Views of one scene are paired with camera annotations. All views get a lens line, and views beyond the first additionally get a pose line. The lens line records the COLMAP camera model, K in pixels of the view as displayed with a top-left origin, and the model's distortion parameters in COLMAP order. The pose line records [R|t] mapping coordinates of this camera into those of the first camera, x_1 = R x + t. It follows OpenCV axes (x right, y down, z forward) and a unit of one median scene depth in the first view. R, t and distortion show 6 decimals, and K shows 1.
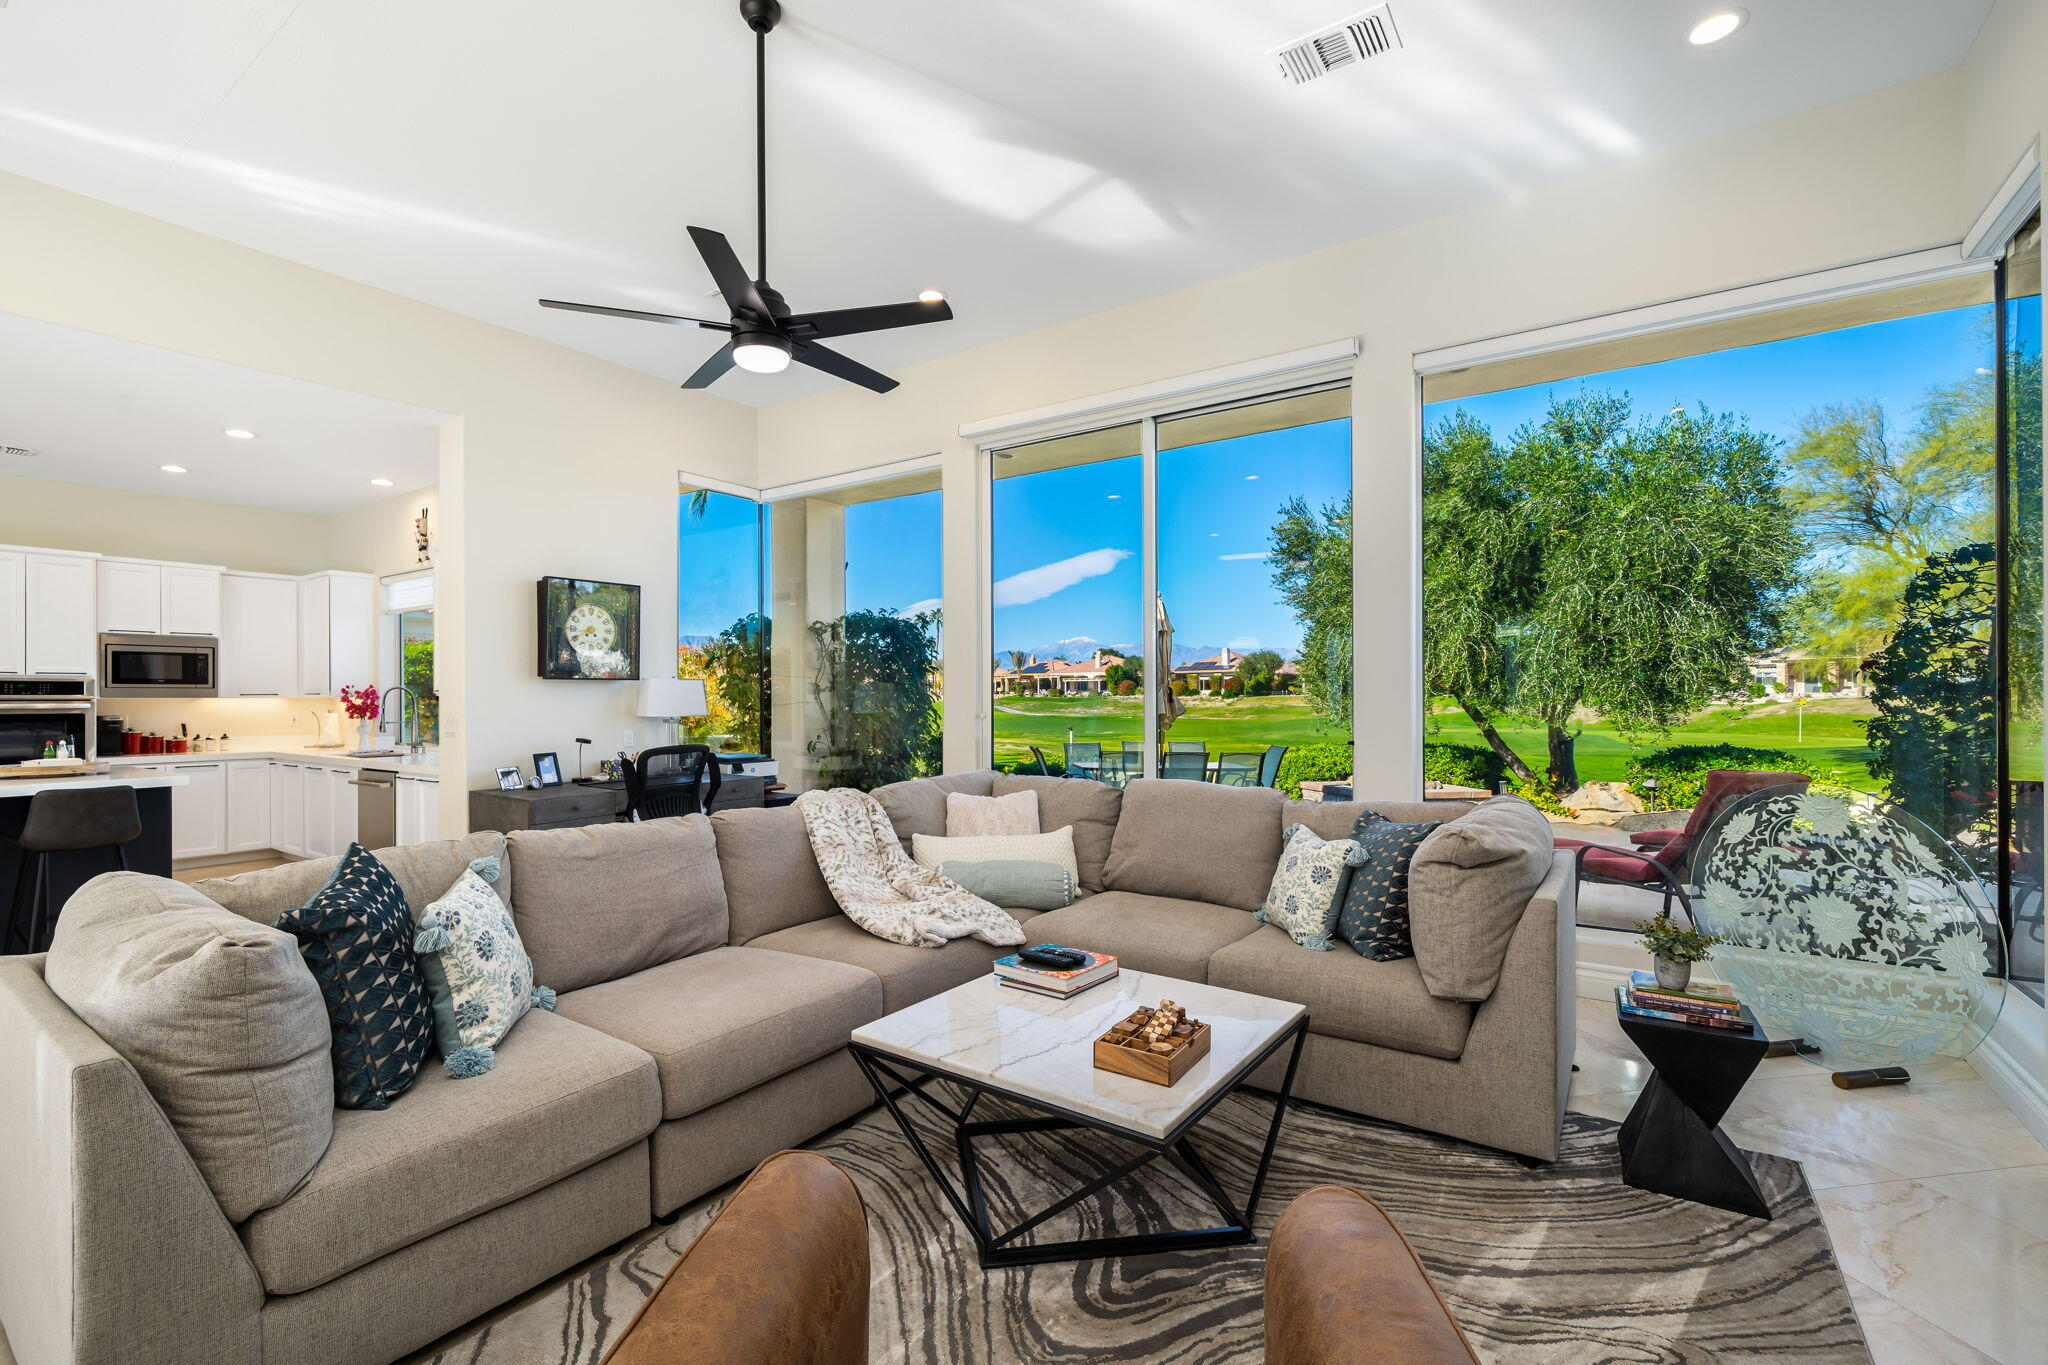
lens RADIAL K [[917.5, 0, 993.2], [0, 917.5, 694.8], [0, 0, 1]] dist [-0.000212, 0.000192]
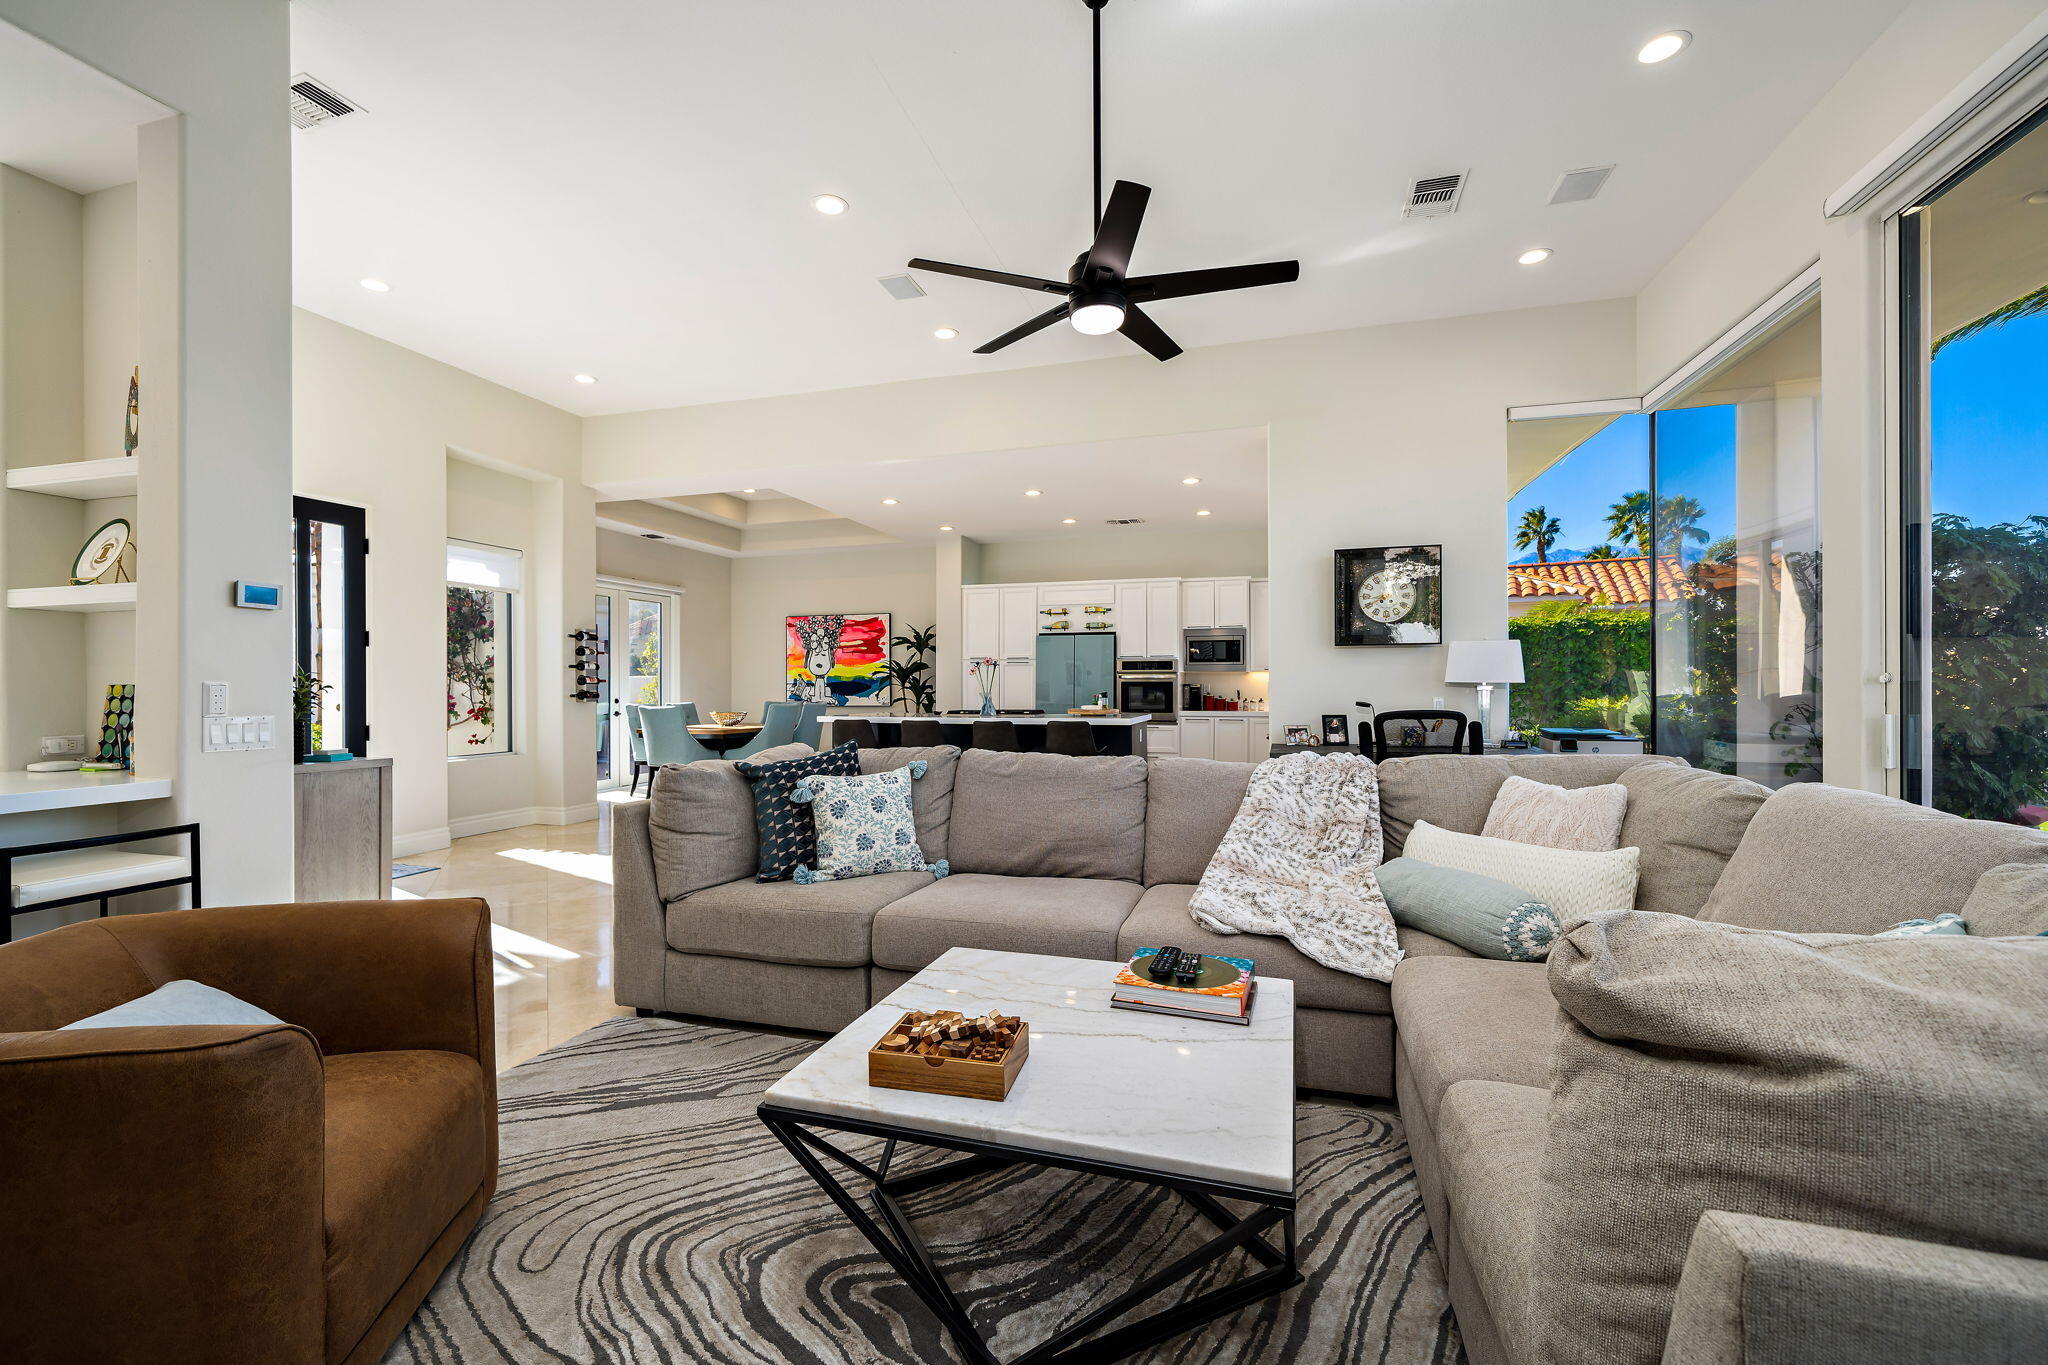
lens RADIAL K [[867.4, 0, 1021.6], [0, 867.4, 687.7], [0, 0, 1]] dist [0.000689, 0.000414]
pose [[0.319438, 0.002856, -0.947603, 0.347324], [0.003550, 0.999985, 0.004211, 0.025611], [0.947601, -0.004709, 0.319423, 0.317348]]
